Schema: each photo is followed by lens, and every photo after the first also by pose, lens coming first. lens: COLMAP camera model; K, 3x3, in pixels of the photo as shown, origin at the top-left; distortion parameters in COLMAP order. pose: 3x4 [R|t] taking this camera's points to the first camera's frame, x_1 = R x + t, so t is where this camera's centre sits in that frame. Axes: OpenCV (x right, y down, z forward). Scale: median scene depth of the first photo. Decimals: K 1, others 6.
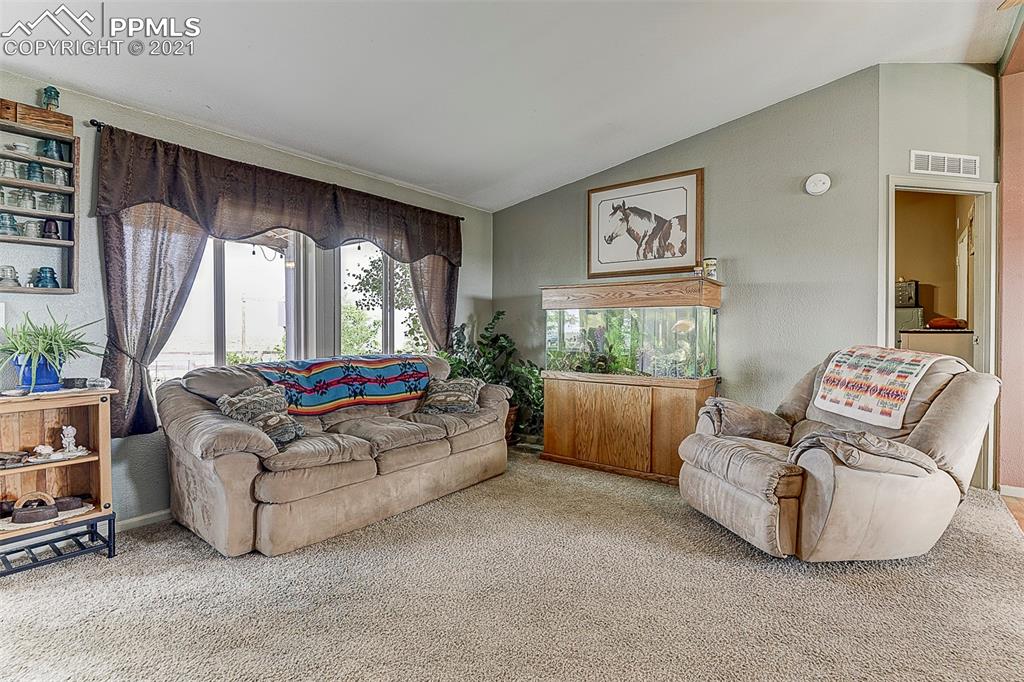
lens RADIAL K [[510.5, 0, 521.6], [0, 510.5, 336.0], [0, 0, 1]] dist [-0.003307, -0.002915]
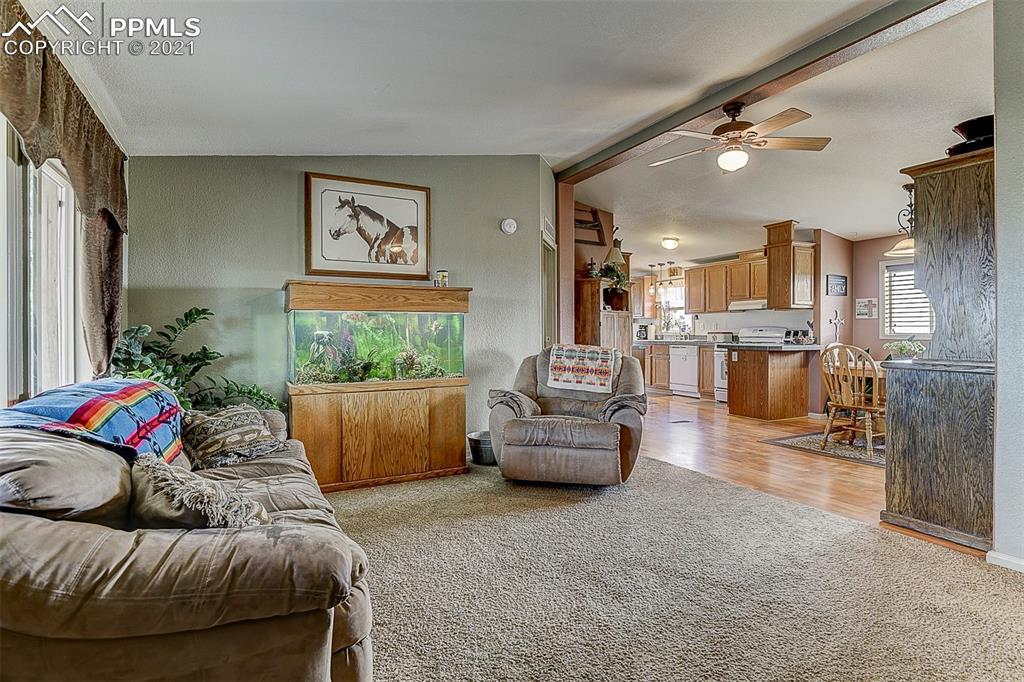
lens RADIAL K [[510.5, 0, 513.9], [0, 510.5, 333.6], [0, 0, 1]] dist [-0.003307, -0.002915]
pose [[0.426479, -0.006154, 0.904477, -0.556439], [0.014989, 0.999888, -0.000264, -0.009167], [-0.904373, 0.013669, 0.426523, 0.356313]]
